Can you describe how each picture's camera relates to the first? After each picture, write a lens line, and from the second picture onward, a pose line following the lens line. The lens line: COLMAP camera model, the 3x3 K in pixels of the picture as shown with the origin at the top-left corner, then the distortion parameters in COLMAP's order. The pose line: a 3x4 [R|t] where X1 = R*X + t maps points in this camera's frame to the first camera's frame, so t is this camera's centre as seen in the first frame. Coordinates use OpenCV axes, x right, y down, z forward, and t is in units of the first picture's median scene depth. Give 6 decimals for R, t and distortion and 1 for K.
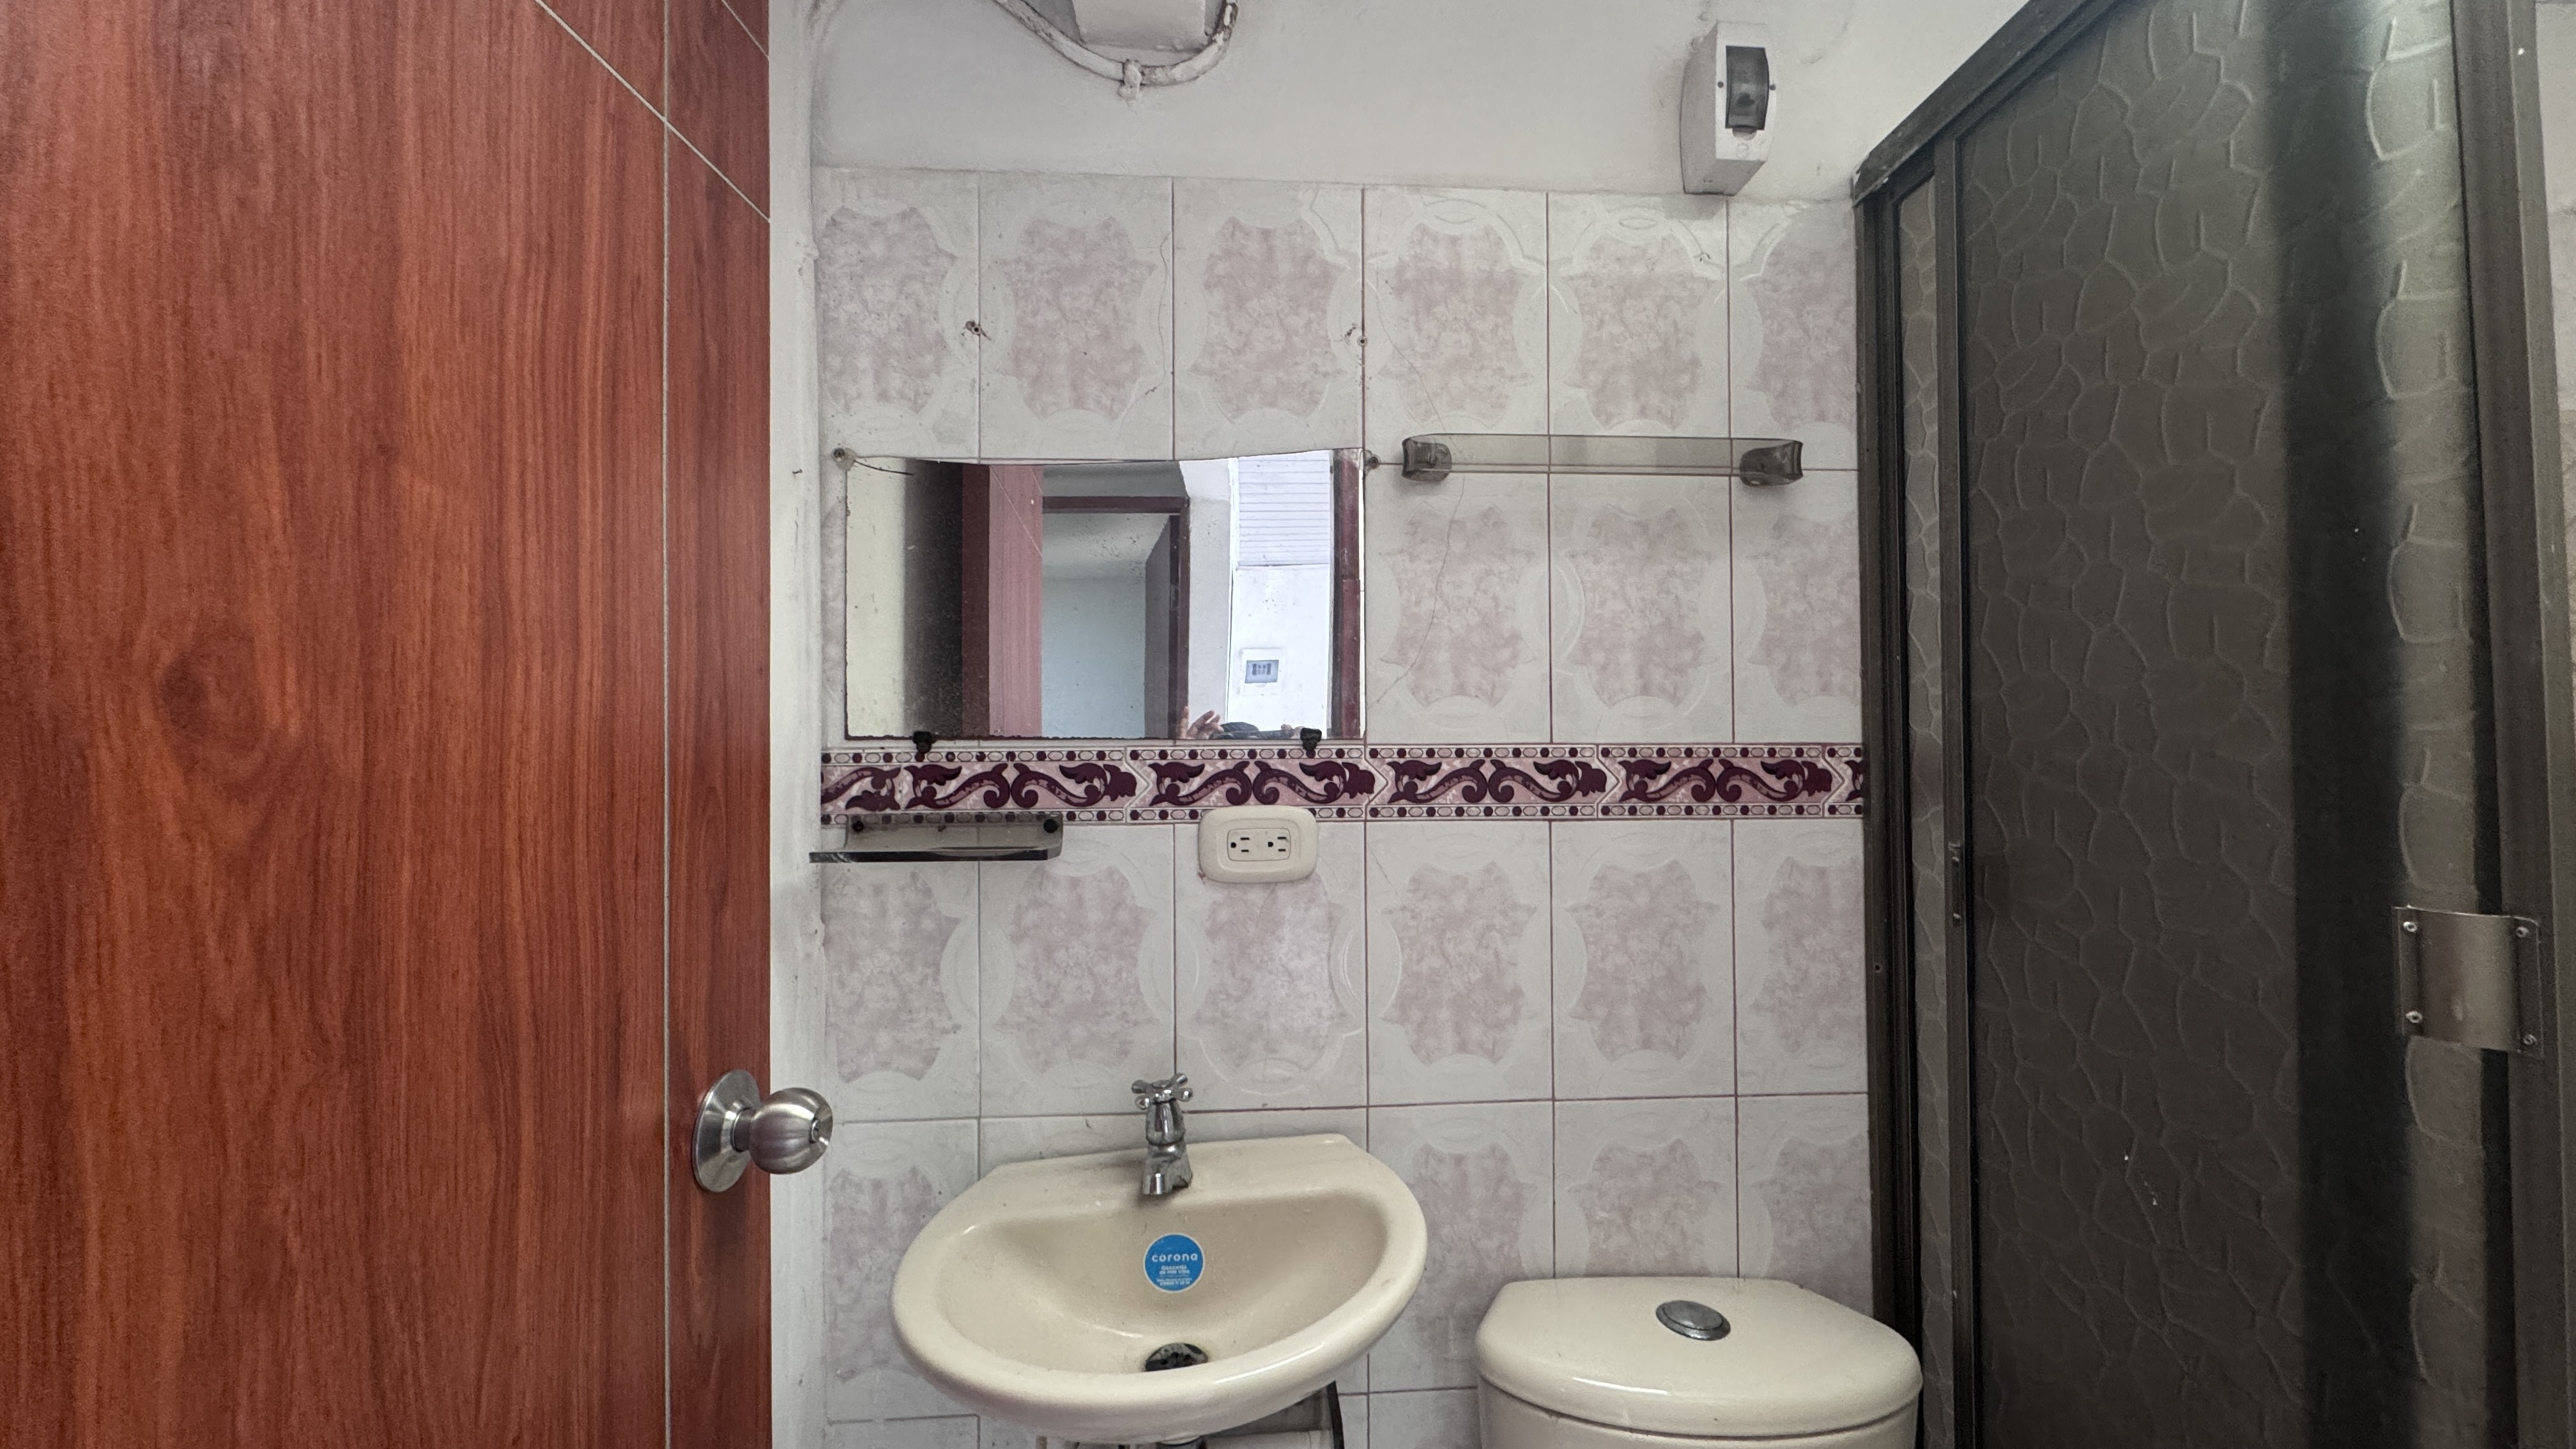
lens RADIAL K [[1026.0, 0, 1275.3], [0, 1026.0, 731.5], [0, 0, 1]] dist [-0.012023, 0.000789]
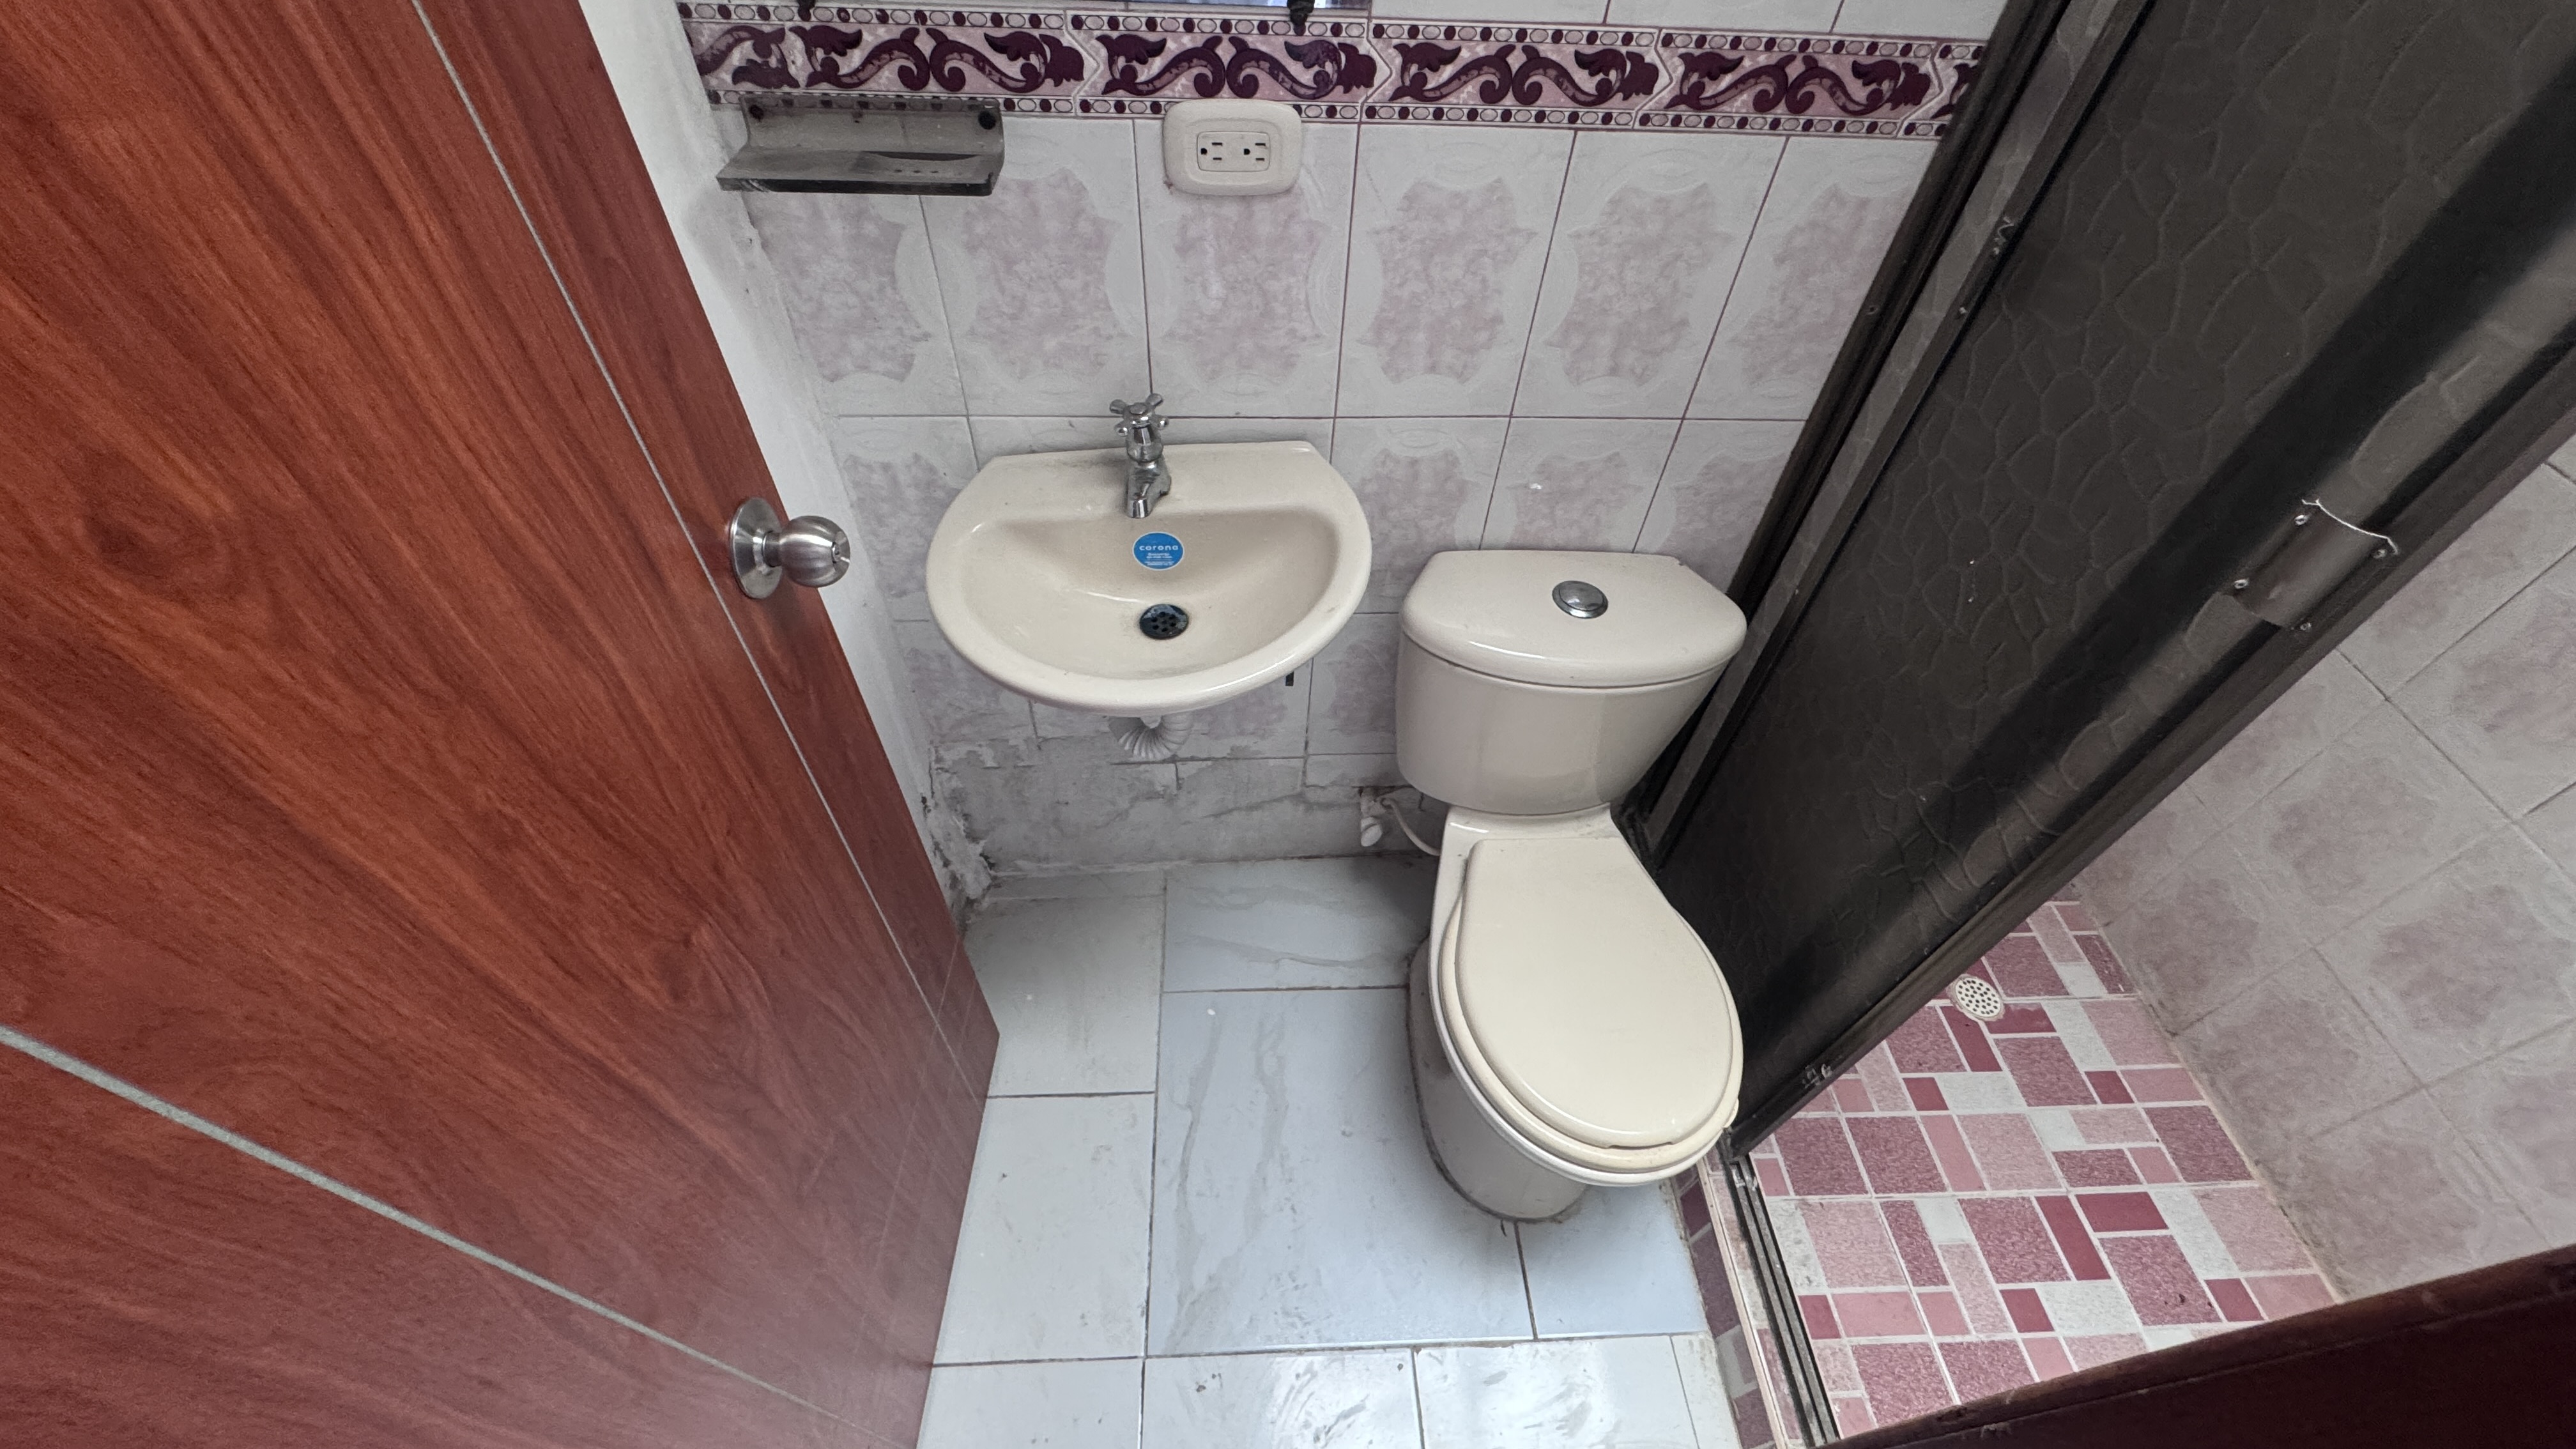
lens RADIAL K [[1026.0, 0, 1278.1], [0, 1026.0, 724.2], [0, 0, 1]] dist [-0.012023, 0.000789]
pose [[0.999217, 0.027447, 0.028504, 0.010236], [-0.039449, 0.634646, 0.771795, -0.248641], [0.003094, -0.772315, 0.635232, 0.081428]]
